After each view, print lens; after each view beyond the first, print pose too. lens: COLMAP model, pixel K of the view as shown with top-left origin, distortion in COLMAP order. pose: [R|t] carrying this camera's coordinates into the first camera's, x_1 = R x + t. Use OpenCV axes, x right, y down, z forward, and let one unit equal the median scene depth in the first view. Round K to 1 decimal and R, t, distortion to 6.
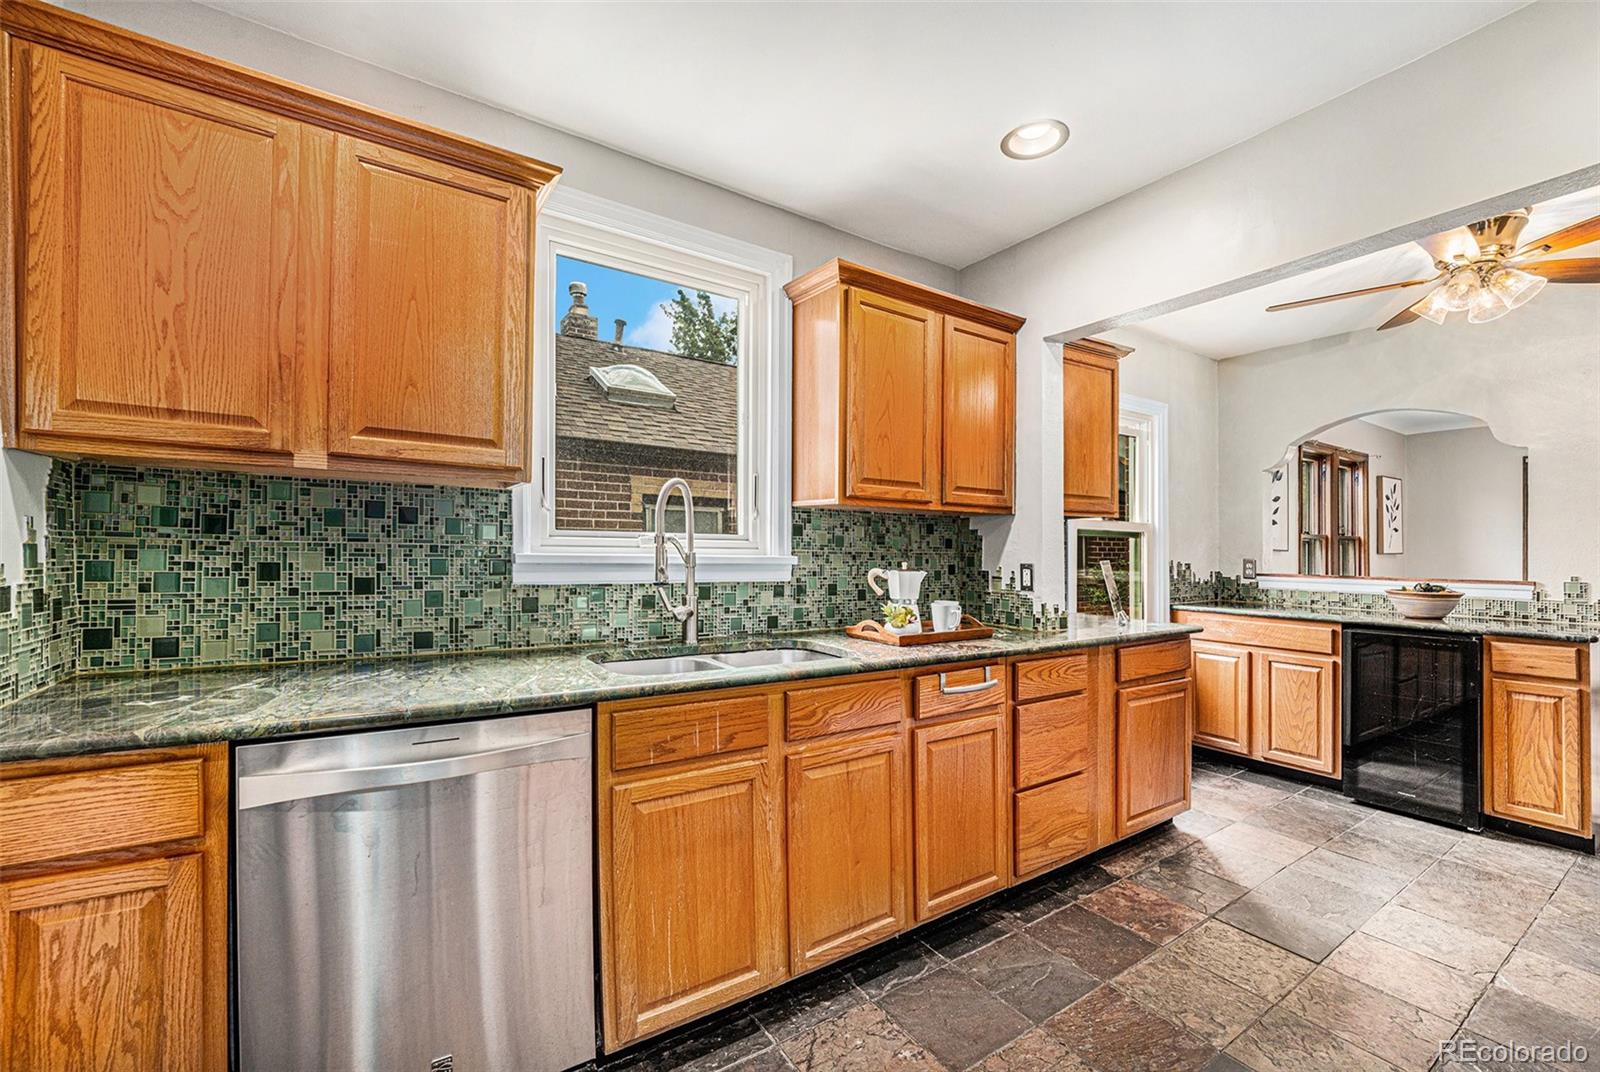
lens RADIAL K [[651.4, 0, 792.0], [0, 651.4, 543.9], [0, 0, 1]] dist [-0.015117, -0.001014]
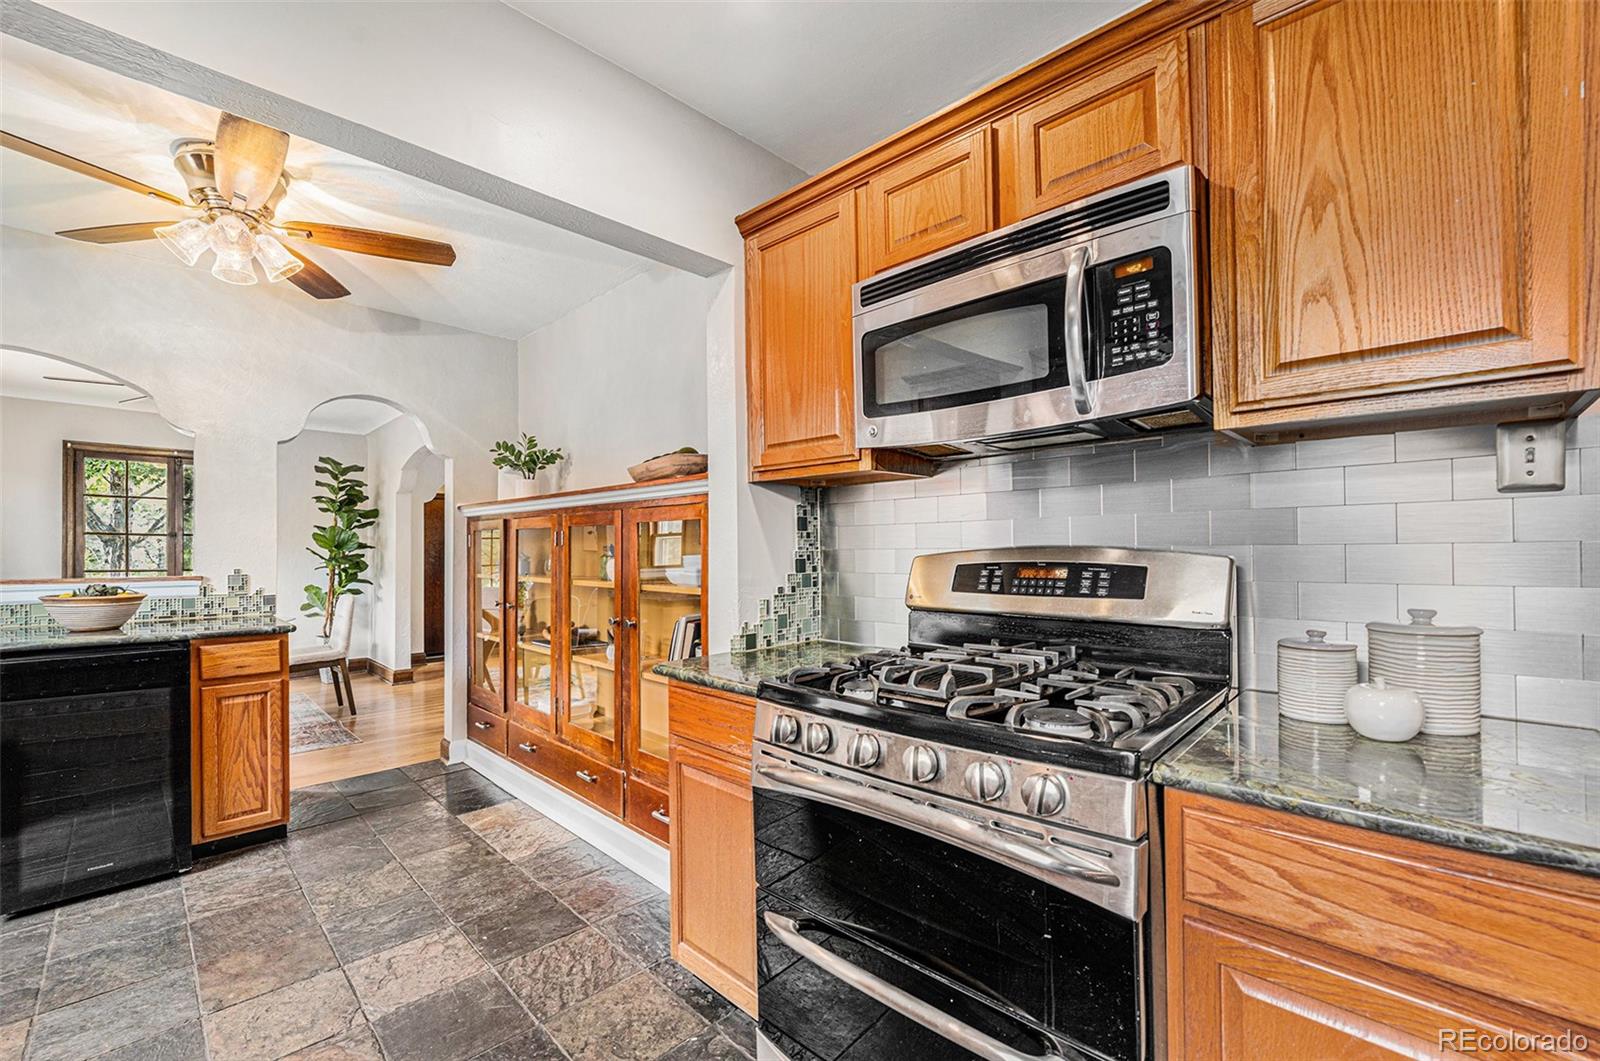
lens RADIAL K [[656.6, 0, 783.4], [0, 656.6, 536.8], [0, 0, 1]] dist [-0.014508, 0.001020]
pose [[-0.222676, 0.011460, 0.974825, 0.044810], [-0.010321, 0.999847, -0.014112, 0.006975], [-0.974838, -0.013204, -0.222523, 0.445259]]
